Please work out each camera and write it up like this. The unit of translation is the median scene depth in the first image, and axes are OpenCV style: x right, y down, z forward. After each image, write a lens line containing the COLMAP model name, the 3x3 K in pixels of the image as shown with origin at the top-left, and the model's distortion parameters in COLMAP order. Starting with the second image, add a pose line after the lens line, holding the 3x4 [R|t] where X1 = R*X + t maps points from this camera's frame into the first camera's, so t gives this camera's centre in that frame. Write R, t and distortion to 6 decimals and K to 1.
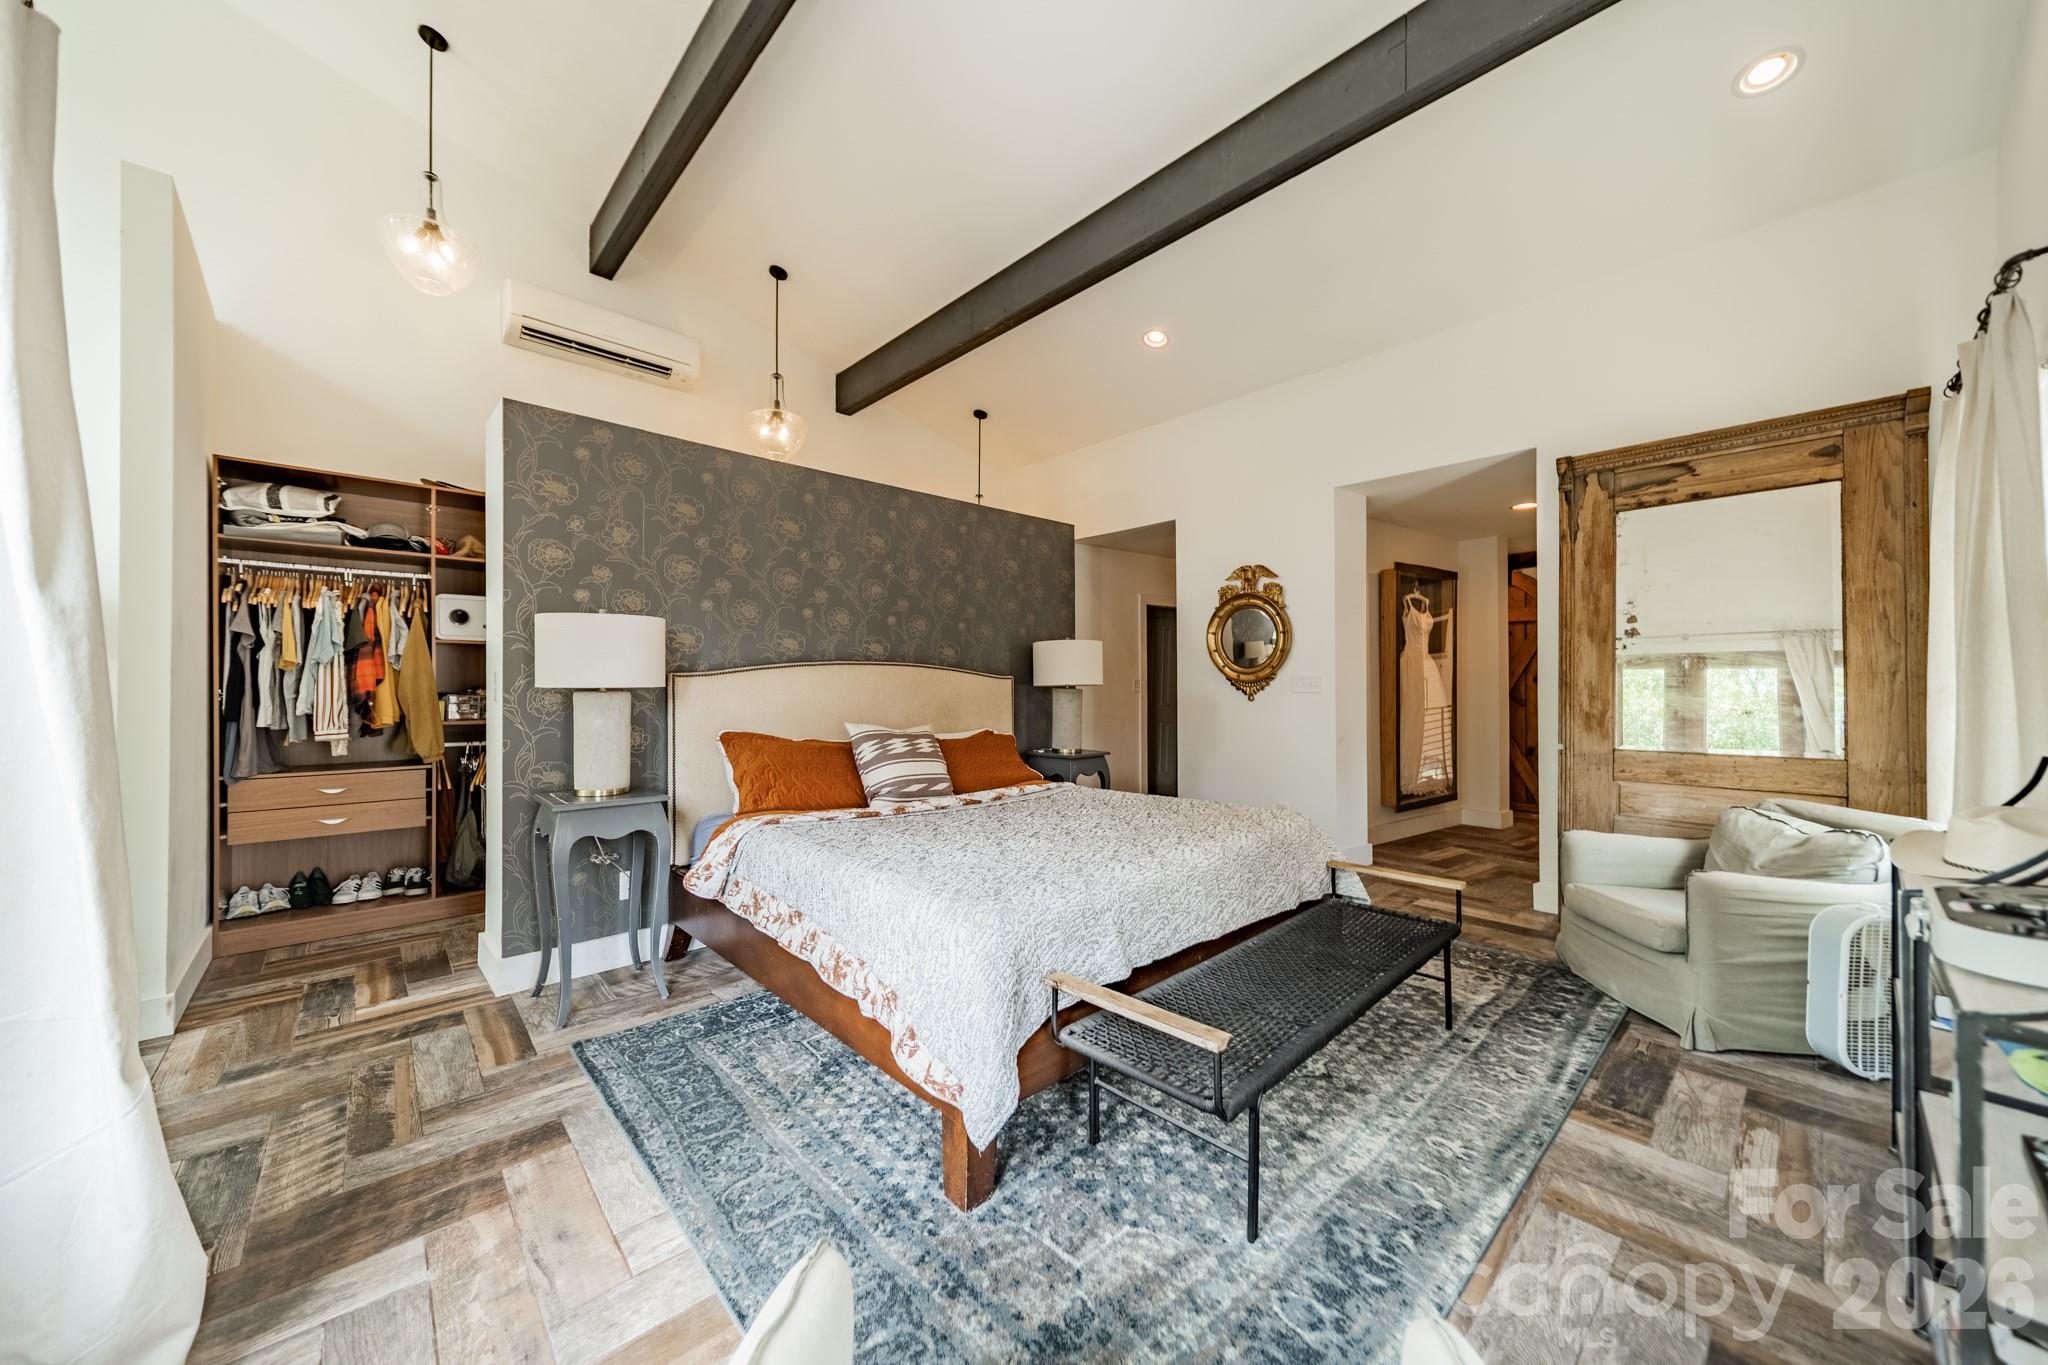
lens RADIAL K [[719.1, 0, 1005.2], [0, 719.1, 687.0], [0, 0, 1]] dist [0.000426, 0.000215]
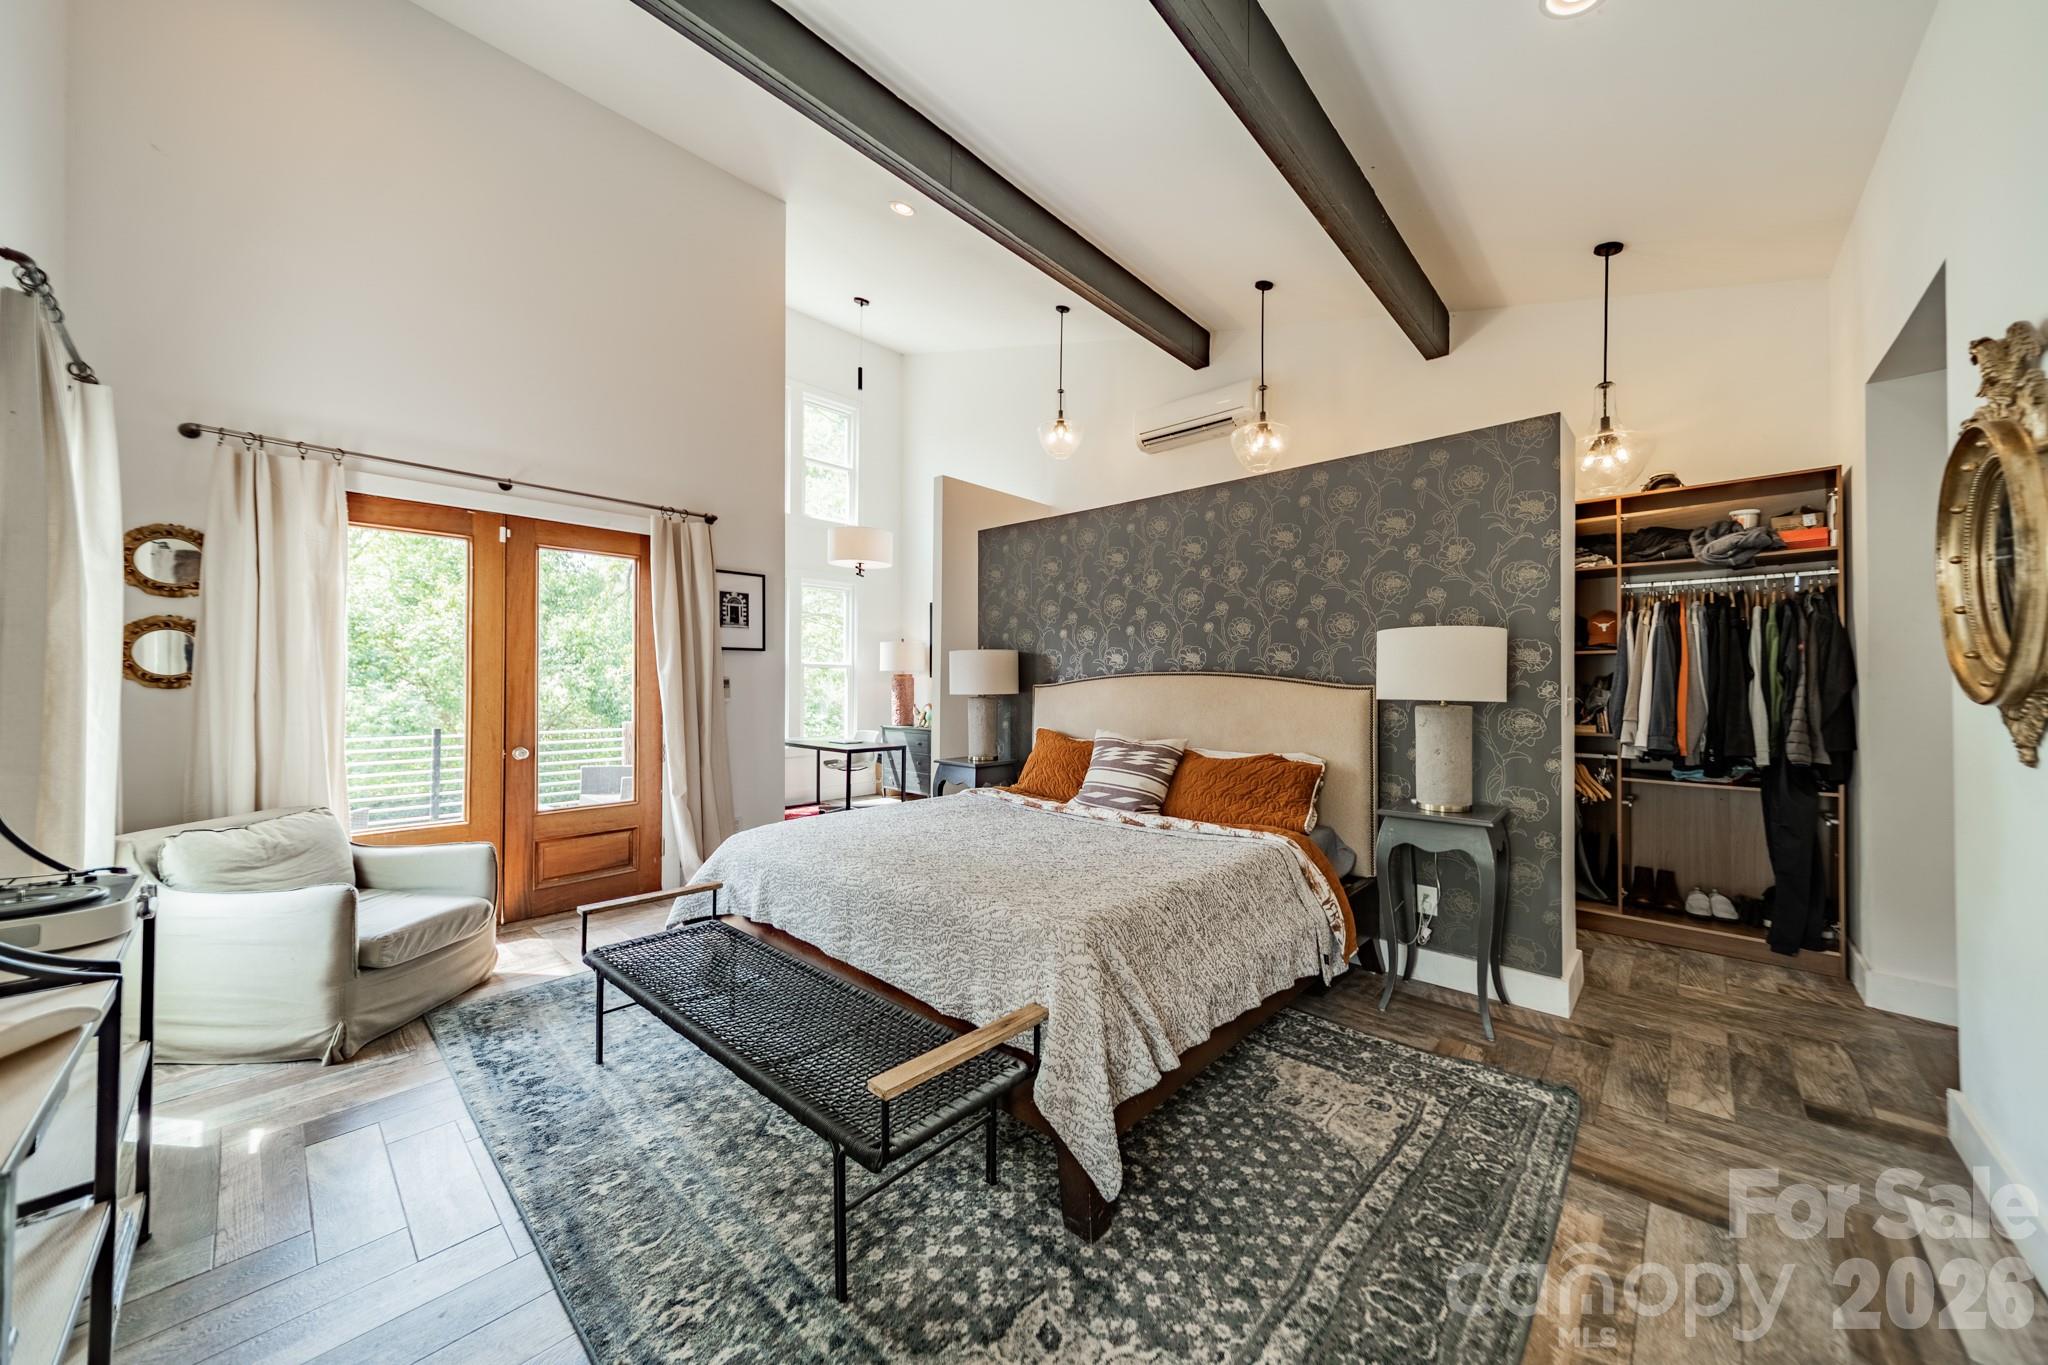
lens RADIAL K [[719.1, 0, 1011.2], [0, 719.1, 676.5], [0, 0, 1]] dist [0.000426, 0.000215]
pose [[0.082930, -0.028658, -0.996143, 0.761786], [-0.031639, 0.999007, -0.031375, 0.008172], [0.996053, 0.034118, 0.081941, 0.683686]]
